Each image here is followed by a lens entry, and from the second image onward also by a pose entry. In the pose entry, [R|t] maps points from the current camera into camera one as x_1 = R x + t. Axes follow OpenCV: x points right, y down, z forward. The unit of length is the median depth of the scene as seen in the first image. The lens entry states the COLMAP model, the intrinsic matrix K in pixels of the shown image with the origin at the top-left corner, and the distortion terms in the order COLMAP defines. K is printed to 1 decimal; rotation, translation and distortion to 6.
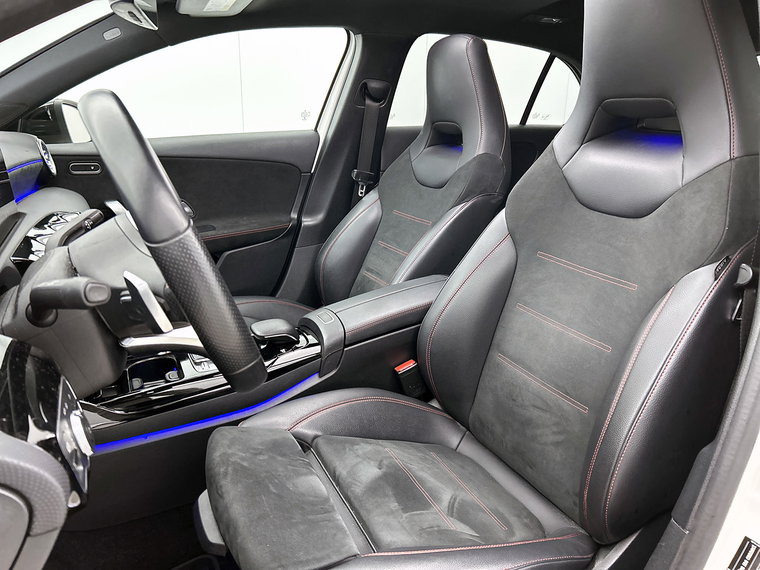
lens RADIAL K [[575.6, 0, 375.4], [0, 575.6, 285.6], [0, 0, 1]] dist [0.042678, -0.030943]
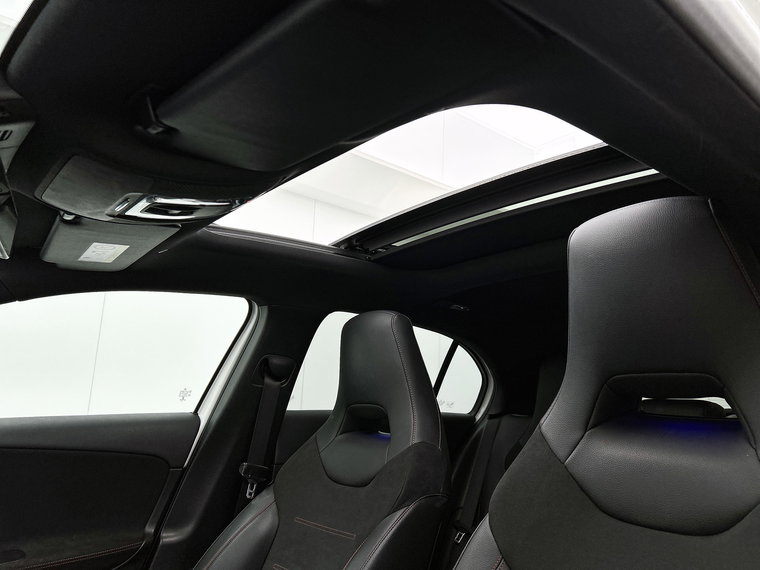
lens RADIAL K [[575.6, 0, 386.7], [0, 575.6, 285.0], [0, 0, 1]] dist [0.042678, -0.030943]
pose [[0.966887, 0.069439, 0.245577, -0.061207], [0.055127, 0.882725, -0.466645, -0.038580], [-0.249180, 0.464731, 0.849667, 0.178682]]
